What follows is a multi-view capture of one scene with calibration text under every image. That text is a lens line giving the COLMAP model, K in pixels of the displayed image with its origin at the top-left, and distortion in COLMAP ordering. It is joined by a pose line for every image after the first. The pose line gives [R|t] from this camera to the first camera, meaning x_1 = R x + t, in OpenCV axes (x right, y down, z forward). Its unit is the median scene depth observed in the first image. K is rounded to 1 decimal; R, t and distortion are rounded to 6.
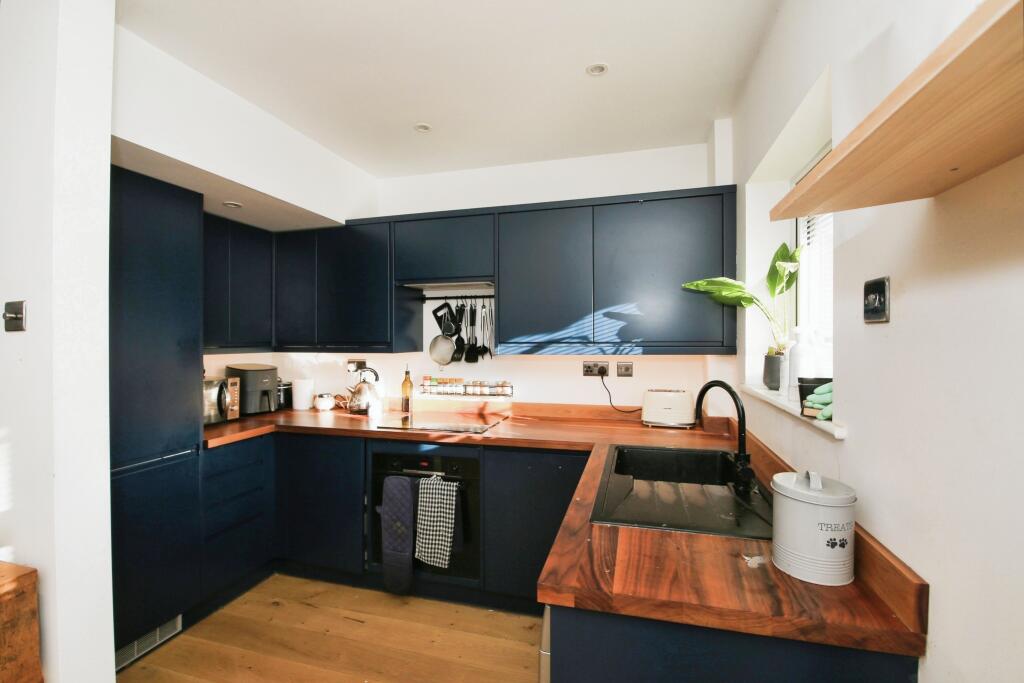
lens RADIAL K [[449.9, 0, 528.6], [0, 449.9, 335.2], [0, 0, 1]] dist [-0.001080, -0.000284]
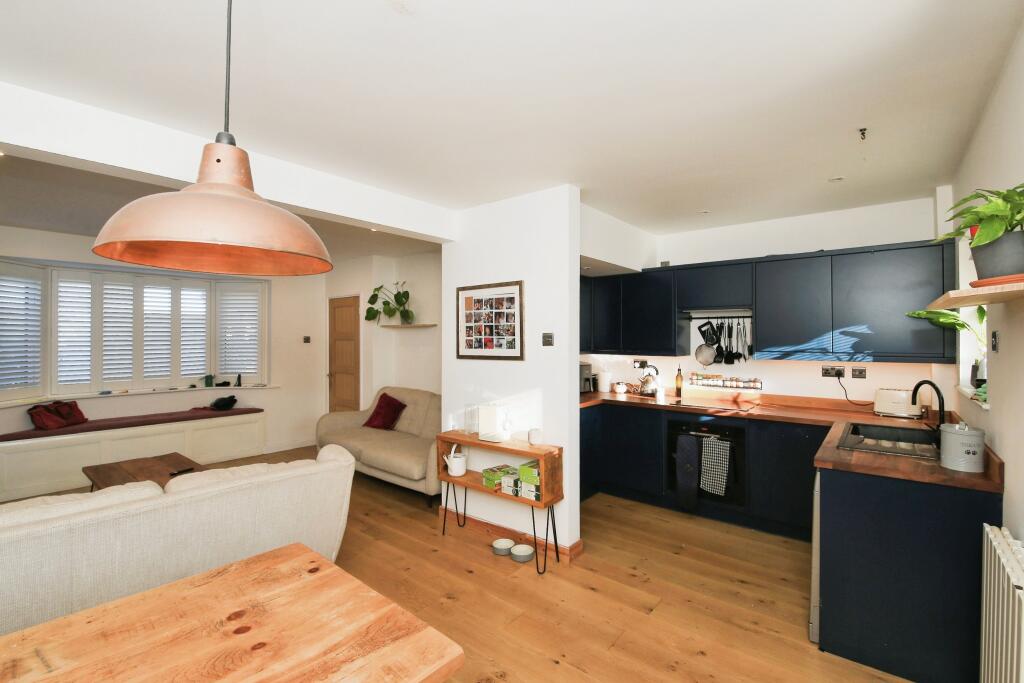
lens RADIAL K [[457.2, 0, 533.7], [0, 457.2, 324.4], [0, 0, 1]] dist [-0.013268, -0.000351]
pose [[0.915330, -0.005903, -0.402661, -0.123164], [-0.002208, 0.999804, -0.019677, -0.037824], [0.402698, 0.018900, 0.915138, -0.614499]]
